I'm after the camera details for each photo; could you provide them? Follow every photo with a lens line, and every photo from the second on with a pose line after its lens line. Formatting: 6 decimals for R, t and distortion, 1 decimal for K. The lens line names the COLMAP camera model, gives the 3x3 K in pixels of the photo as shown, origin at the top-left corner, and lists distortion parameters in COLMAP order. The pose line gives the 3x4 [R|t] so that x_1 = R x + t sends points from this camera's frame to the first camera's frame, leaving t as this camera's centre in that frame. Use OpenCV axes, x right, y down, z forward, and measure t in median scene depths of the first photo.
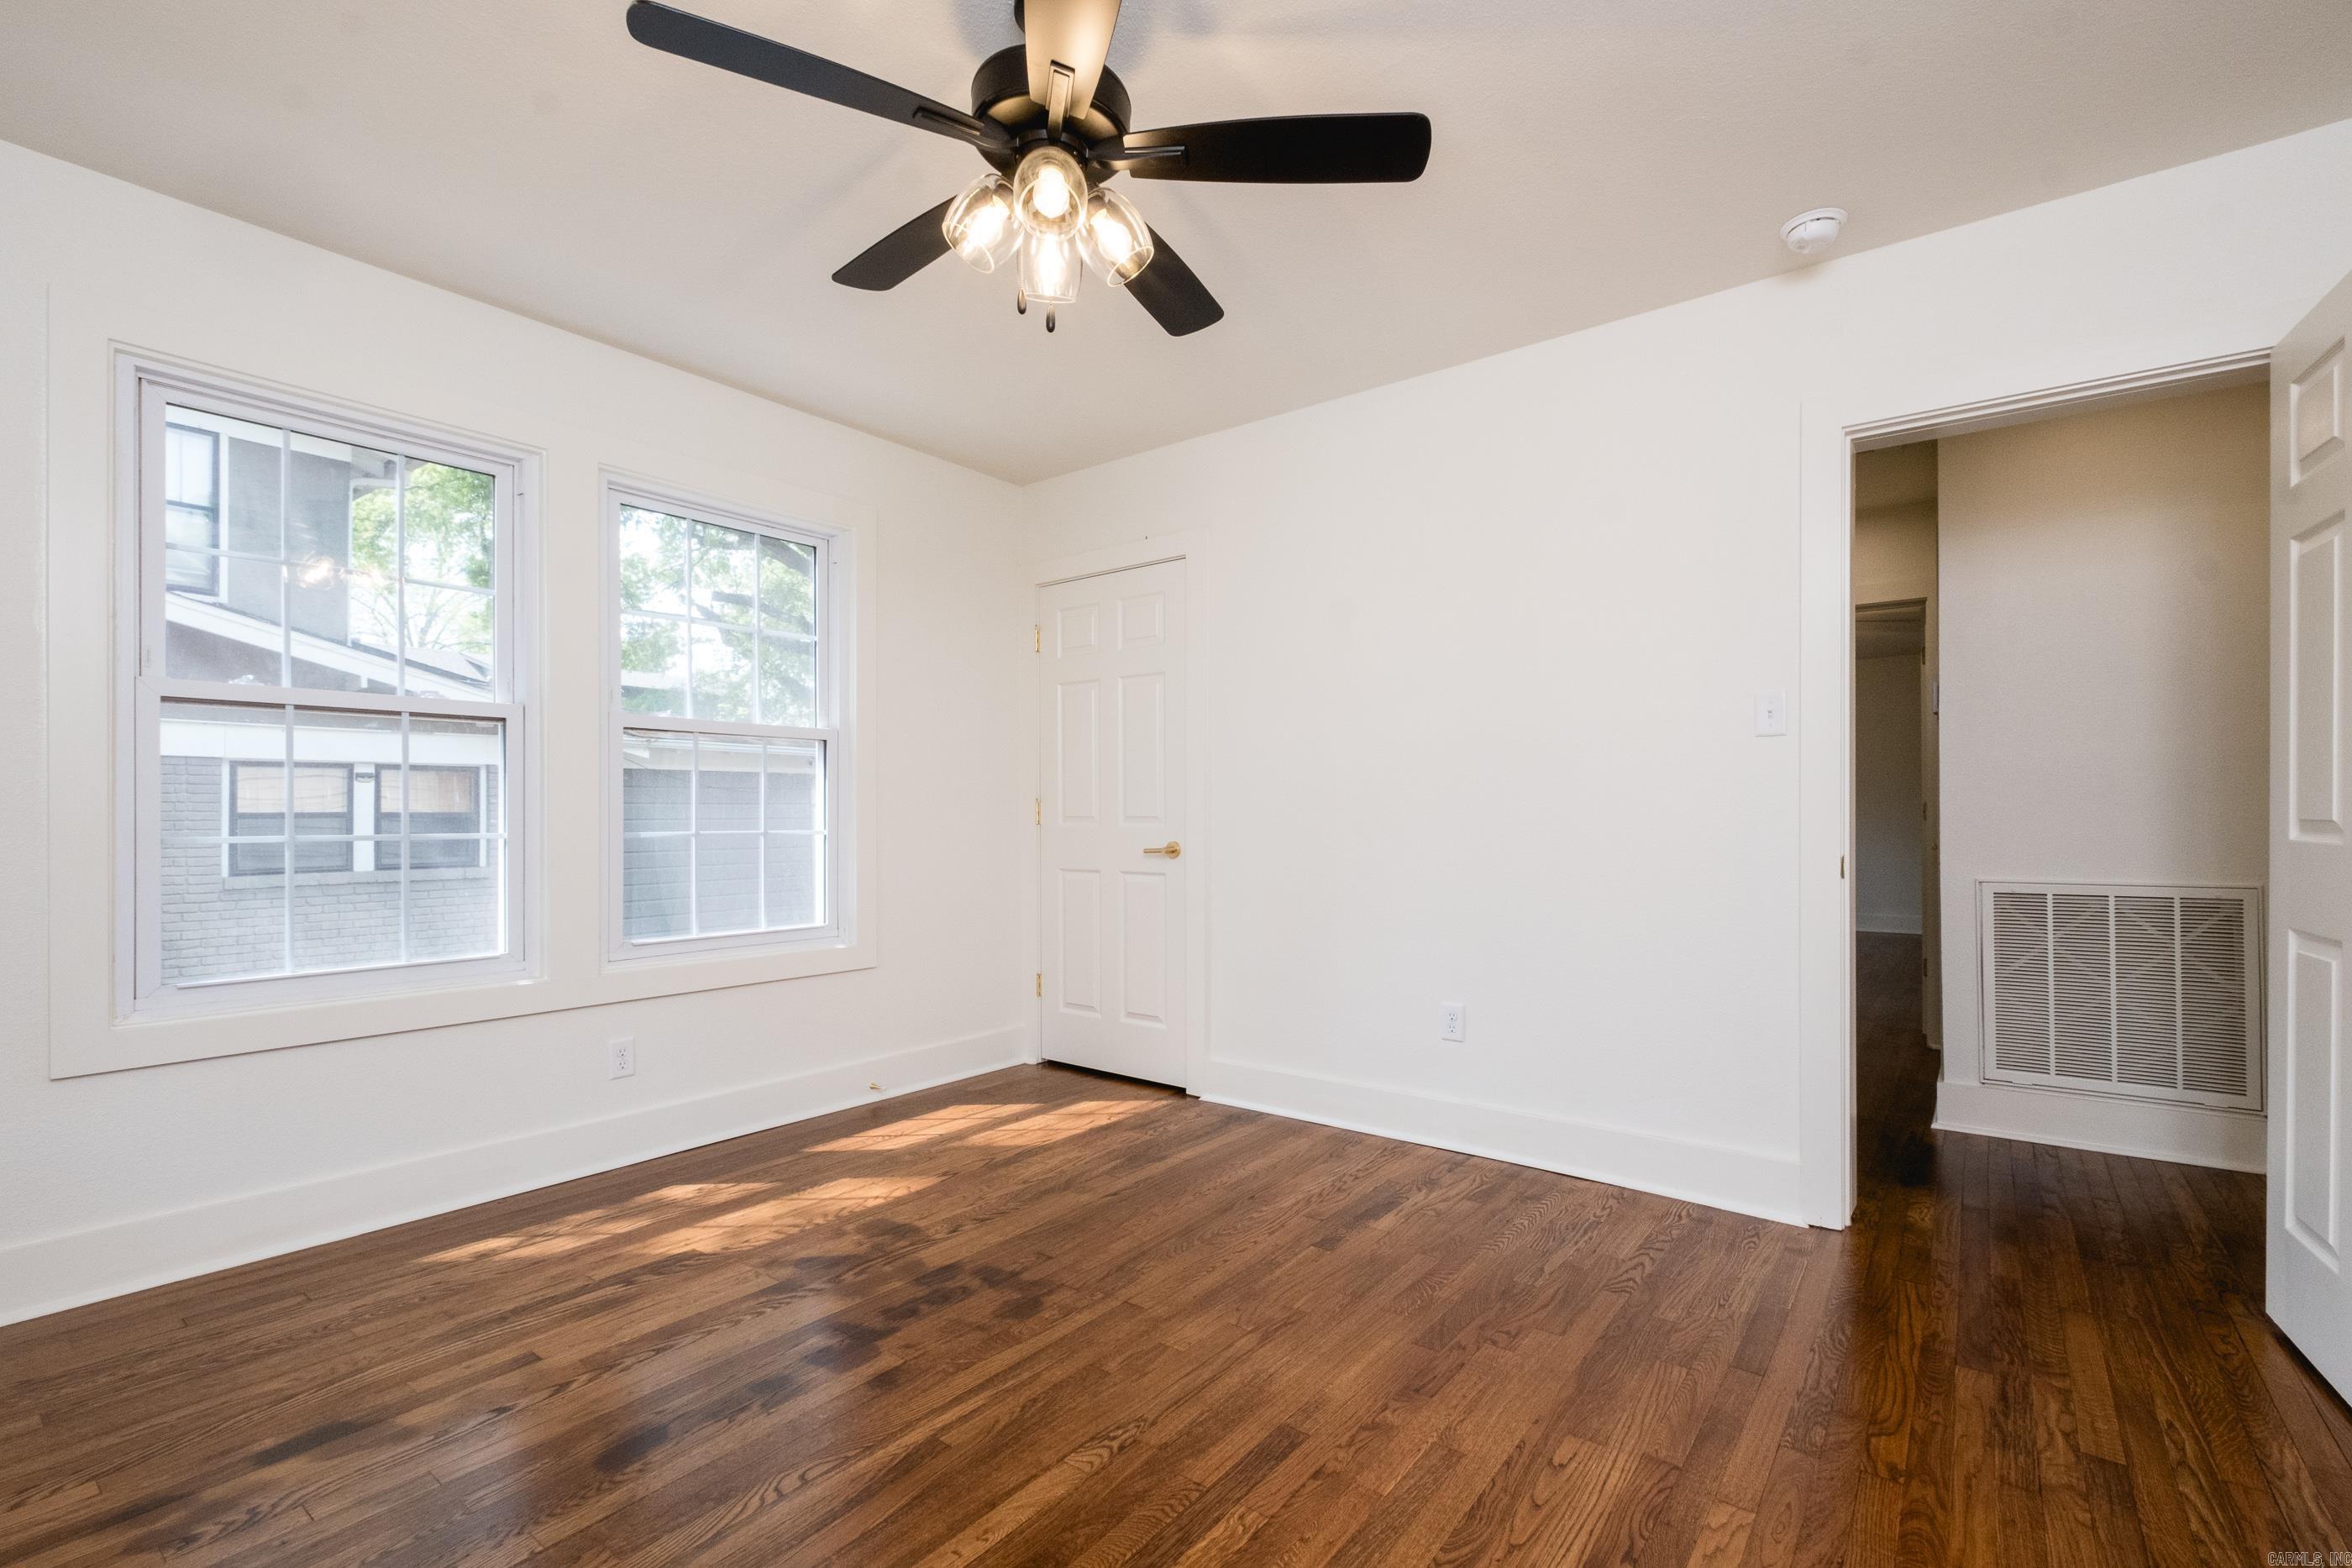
lens RADIAL K [[1037.1, 0, 1219.3], [0, 1037.1, 826.2], [0, 0, 1]] dist [0.012051, -0.005691]
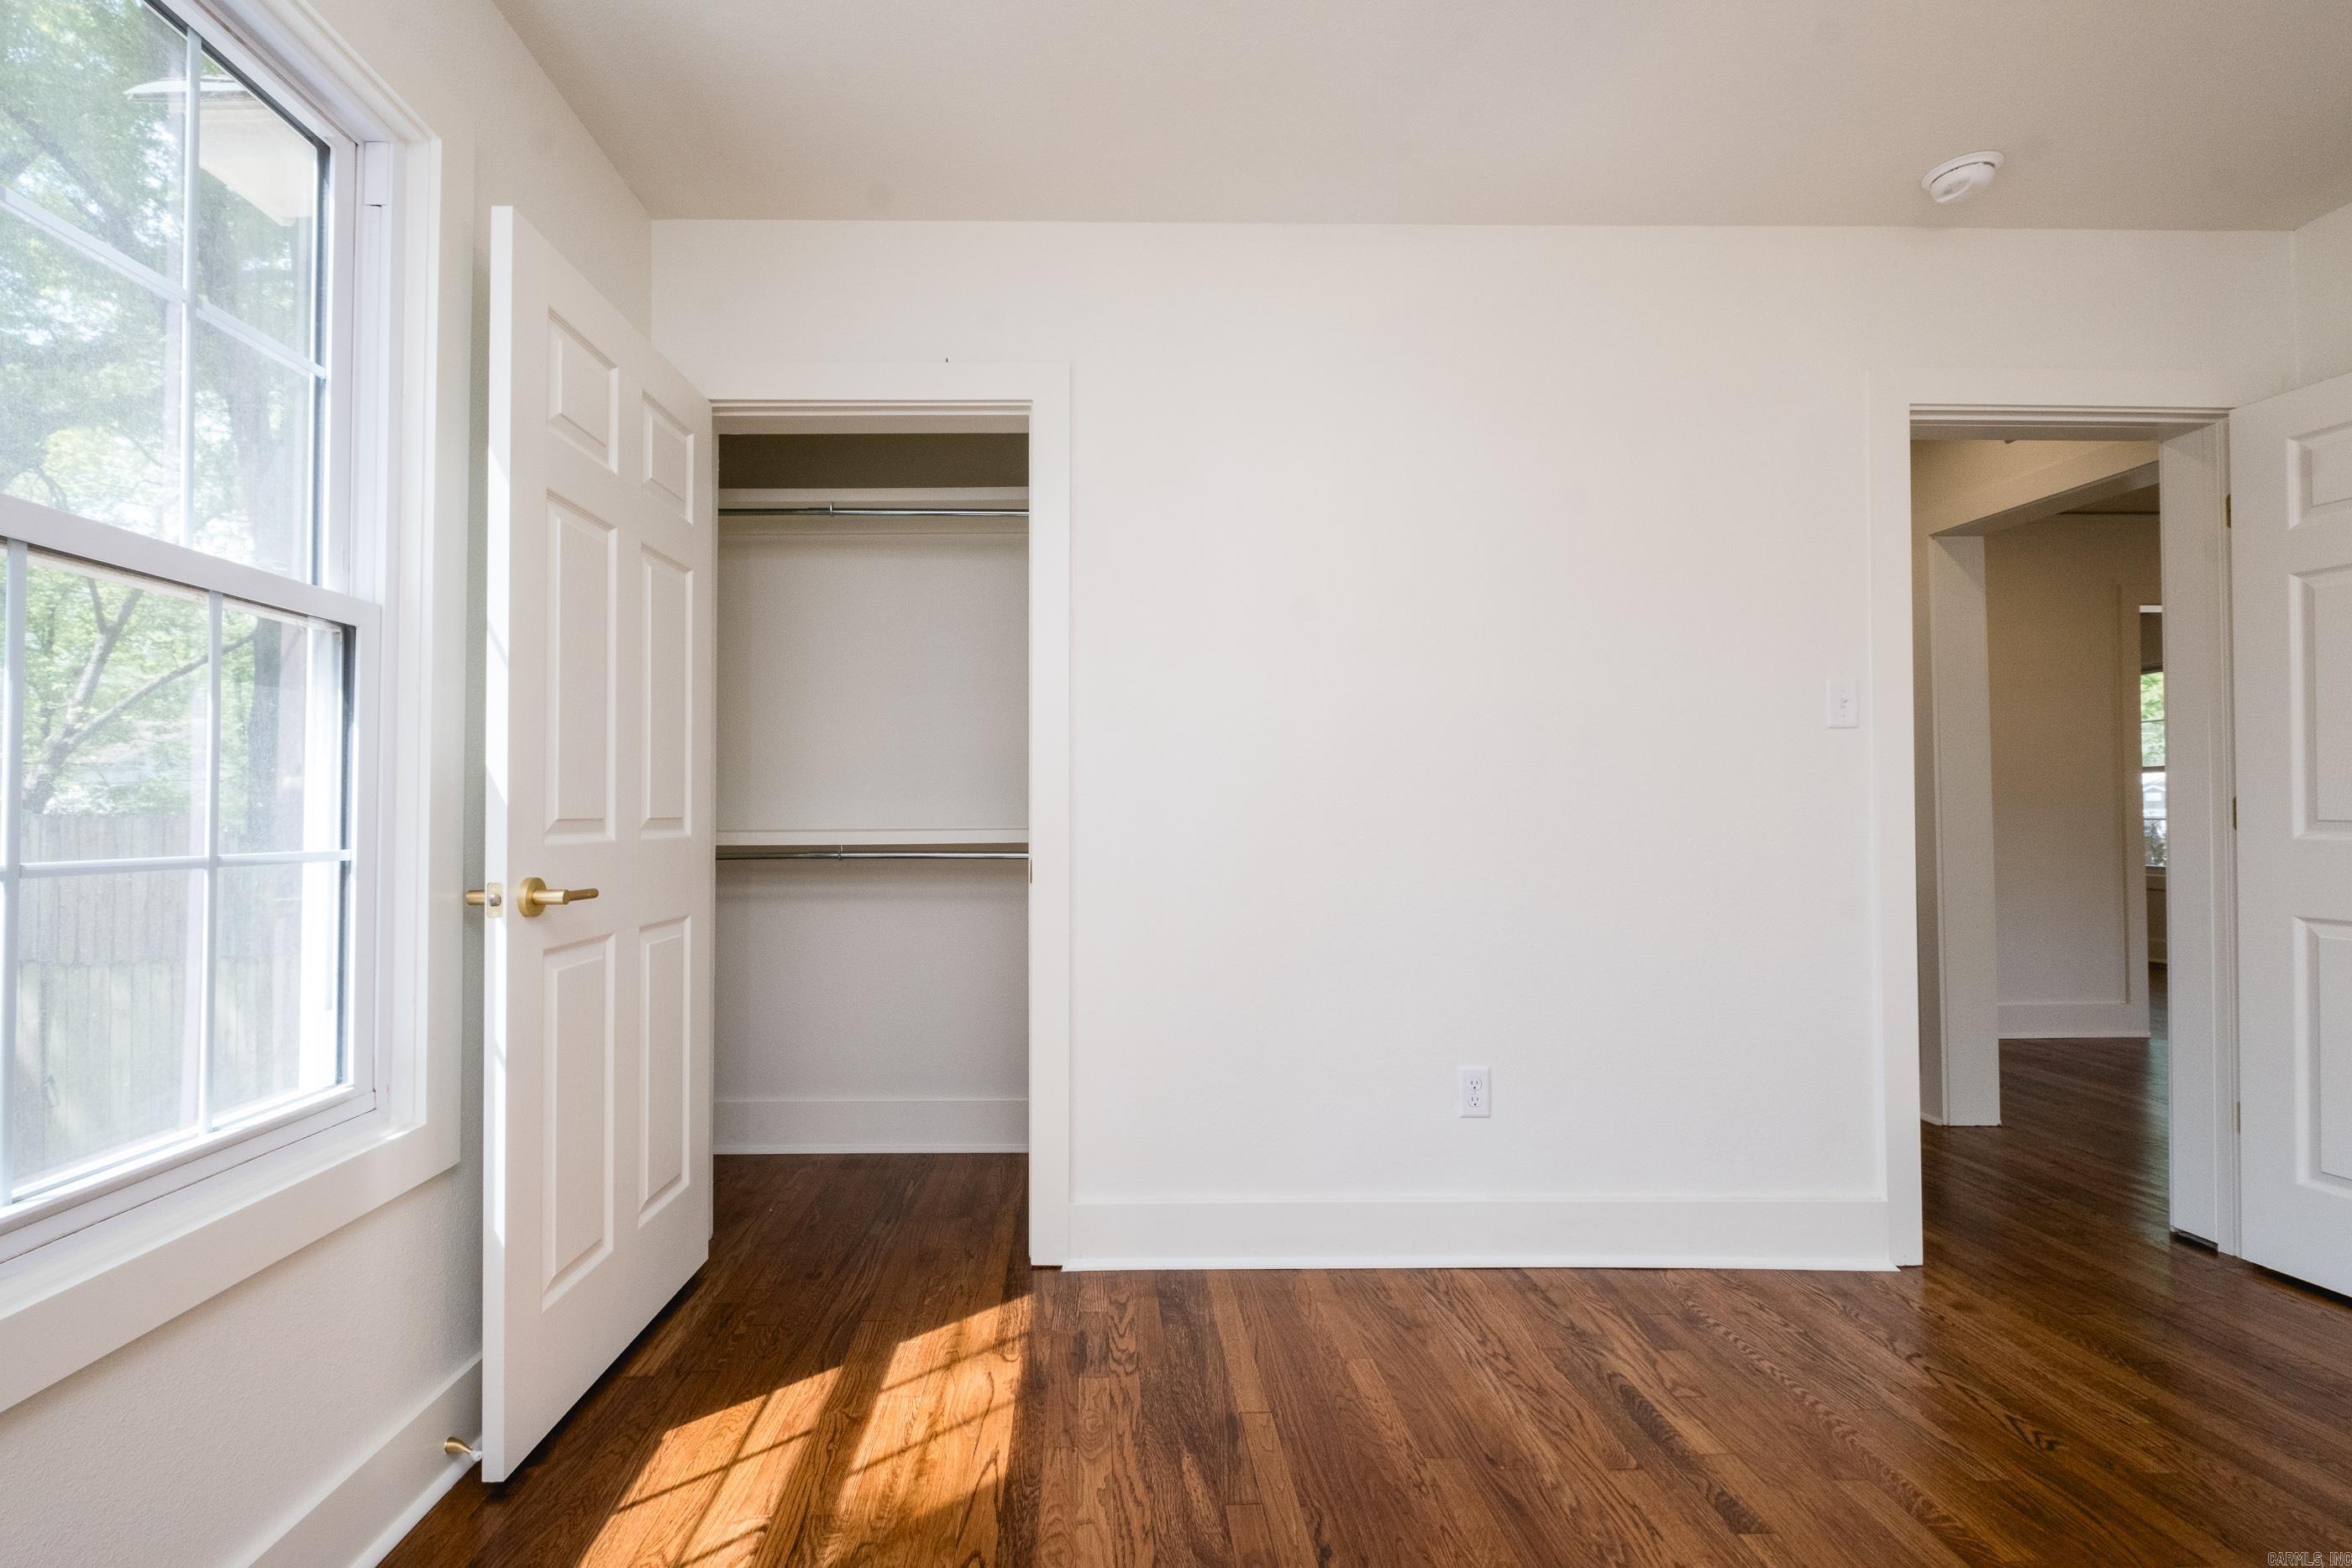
lens RADIAL K [[1037.1, 0, 1161.5], [0, 1037.1, 788.1], [0, 0, 1]] dist [0.012051, -0.005691]
pose [[0.797550, 0.017001, 0.603014, -0.473328], [0.005357, 0.999364, -0.035261, -0.004767], [-0.603230, 0.031352, 0.796951, 0.615949]]
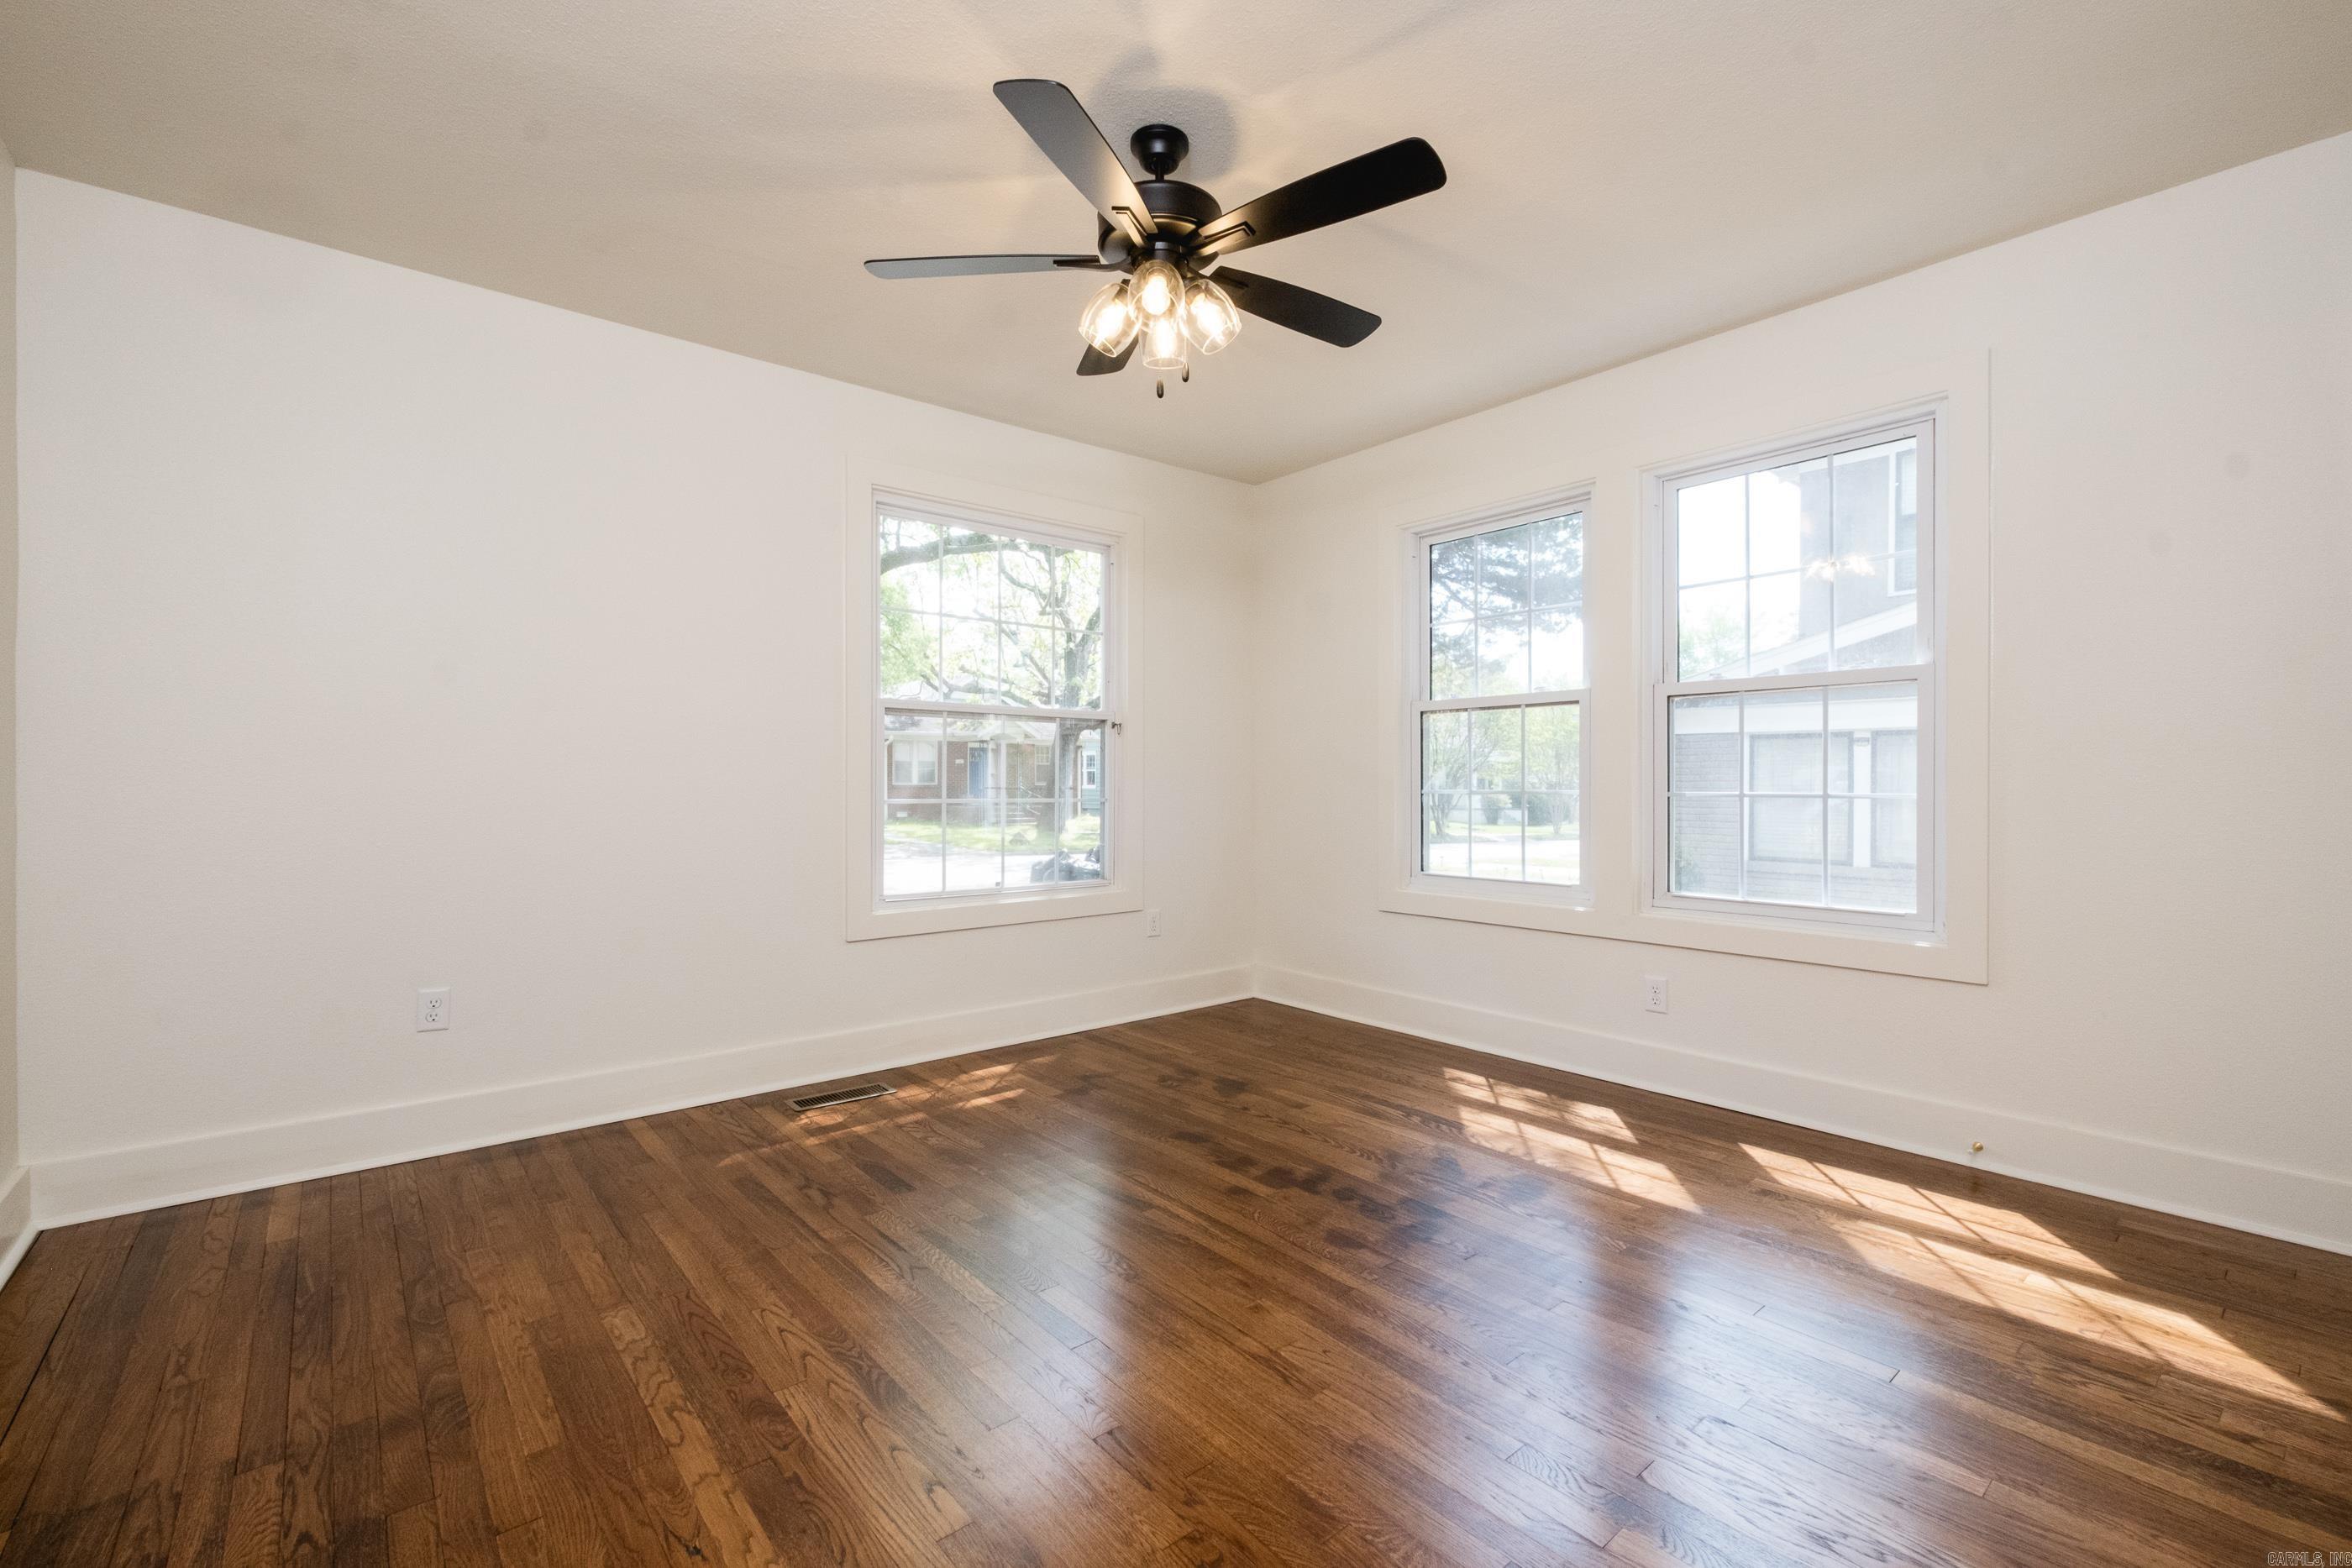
lens RADIAL K [[1037.1, 0, 1174.7], [0, 1037.1, 792.2], [0, 0, 1]] dist [0.012051, -0.005691]
pose [[-0.249519, 0.012760, -0.968286, 0.663303], [-0.007248, 0.999861, 0.015044, -0.006352], [0.968343, 0.010772, -0.249392, 0.824463]]
